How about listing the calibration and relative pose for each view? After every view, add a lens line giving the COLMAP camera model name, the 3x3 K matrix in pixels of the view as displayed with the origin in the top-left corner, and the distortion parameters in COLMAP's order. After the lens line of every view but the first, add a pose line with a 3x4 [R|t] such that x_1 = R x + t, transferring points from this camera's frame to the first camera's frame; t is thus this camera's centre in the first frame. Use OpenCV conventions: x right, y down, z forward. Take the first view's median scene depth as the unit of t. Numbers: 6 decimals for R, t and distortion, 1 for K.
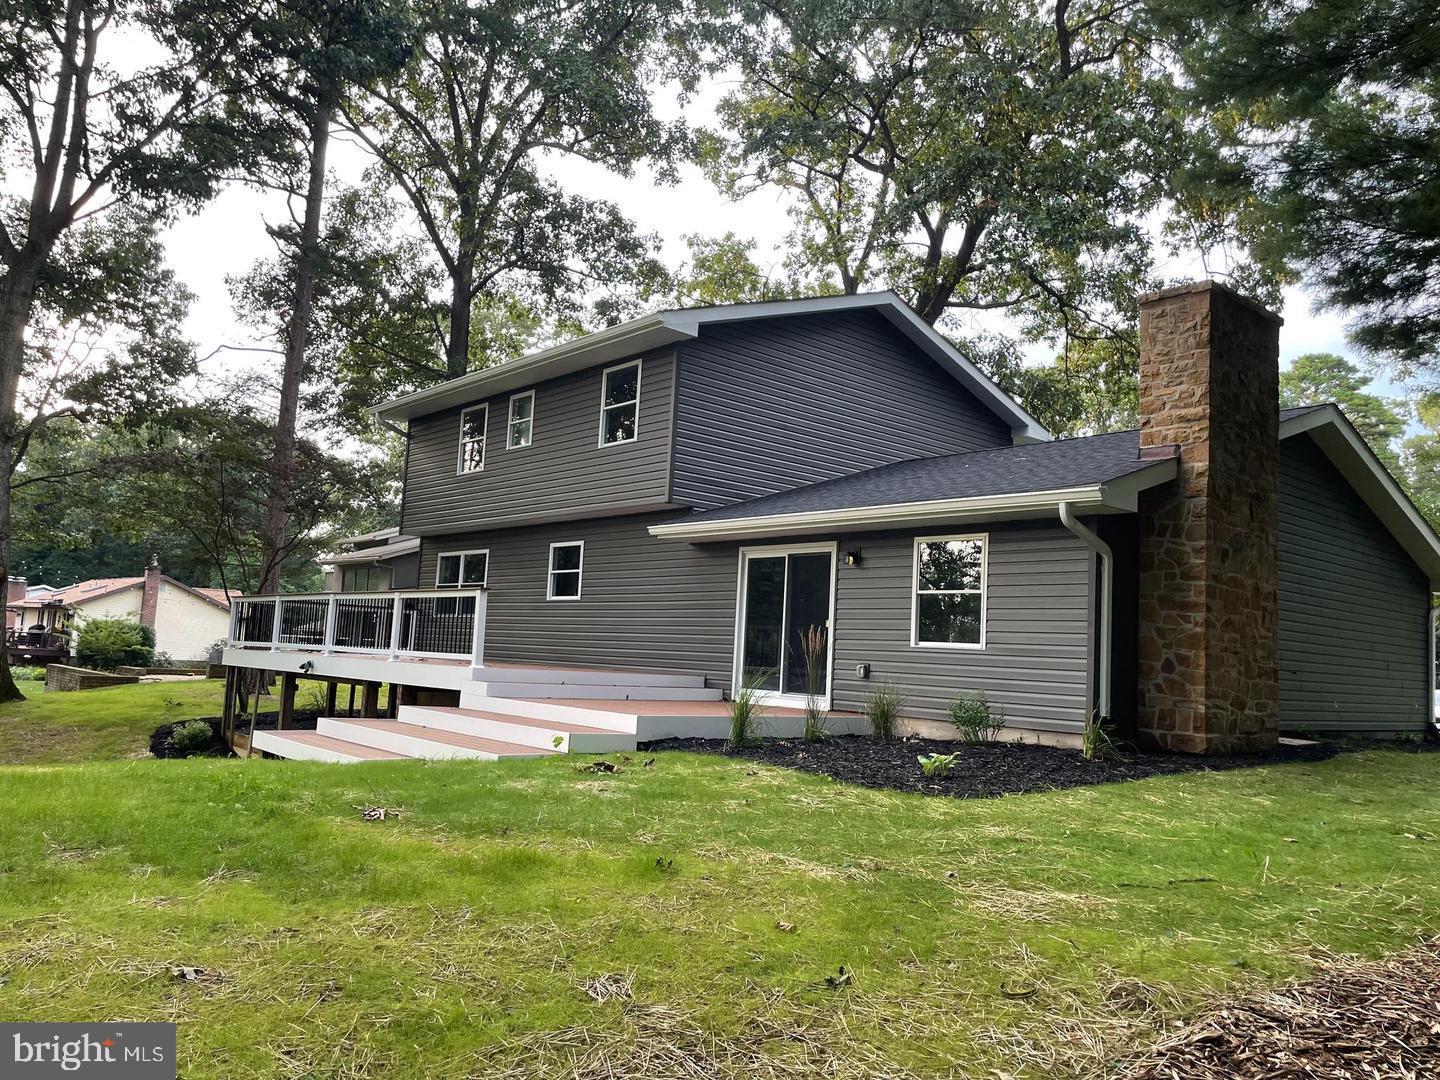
lens RADIAL K [[1092.0, 0, 721.9], [0, 1092.0, 536.1], [0, 0, 1]] dist [0.051932, -0.007140]
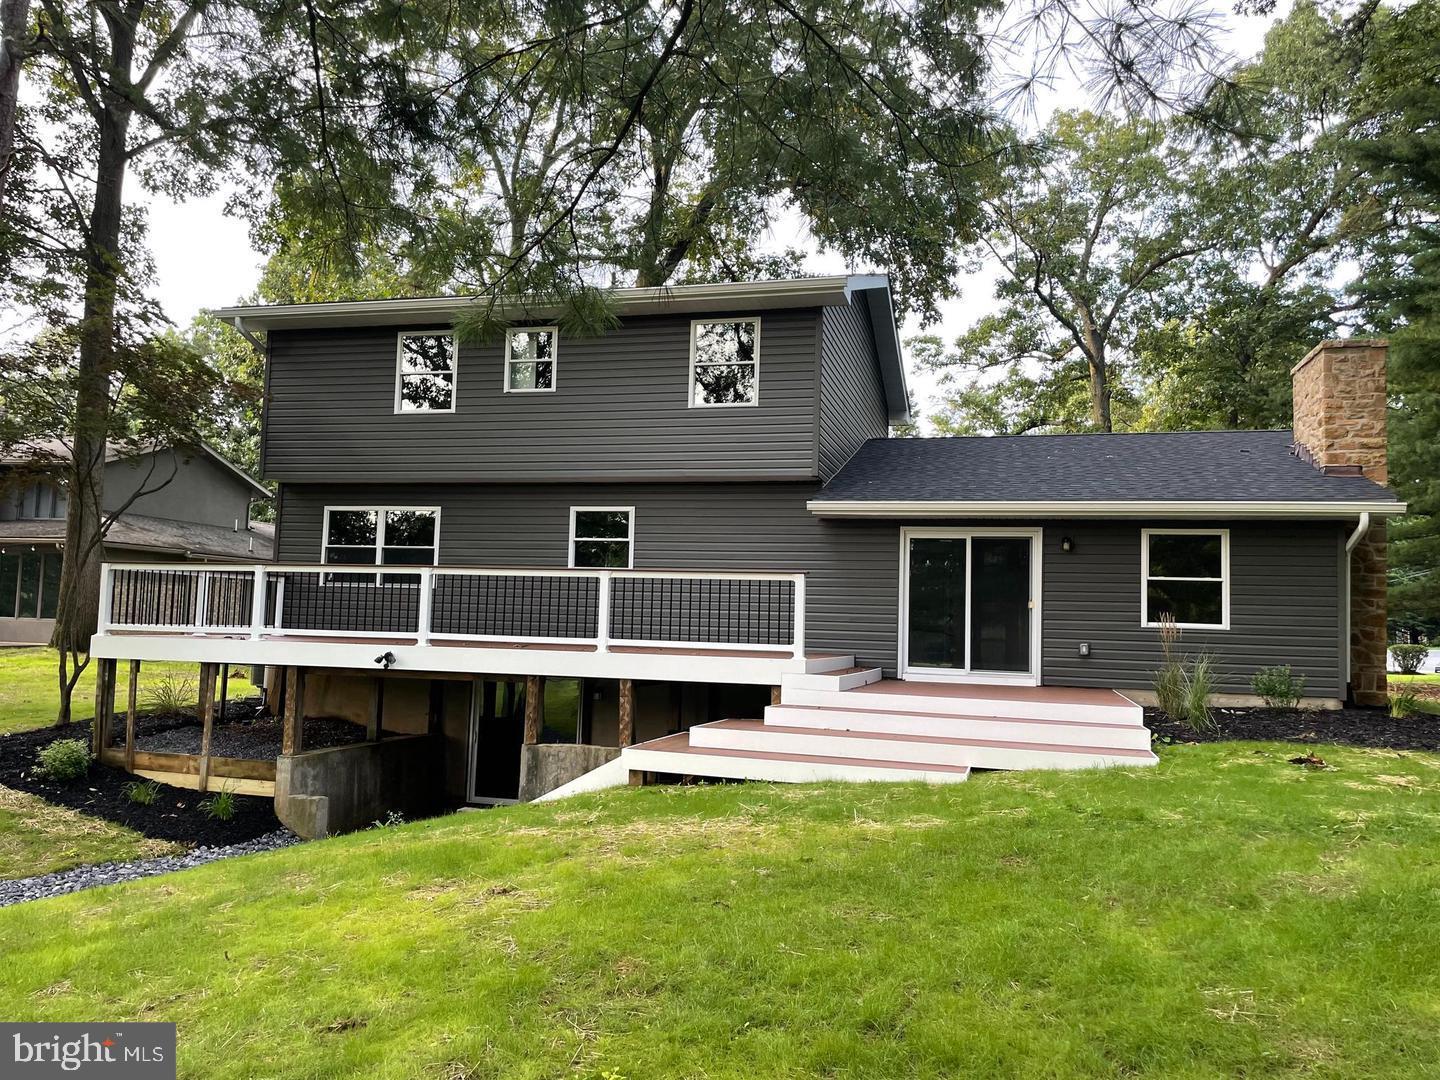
lens RADIAL K [[1092.0, 0, 721.6], [0, 1092.0, 548.1], [0, 0, 1]] dist [0.051932, -0.007140]
pose [[0.831574, 0.013035, 0.555260, -0.738249], [-0.049381, 0.997501, 0.050538, -0.013719], [-0.553214, -0.069445, 0.830140, 0.274873]]
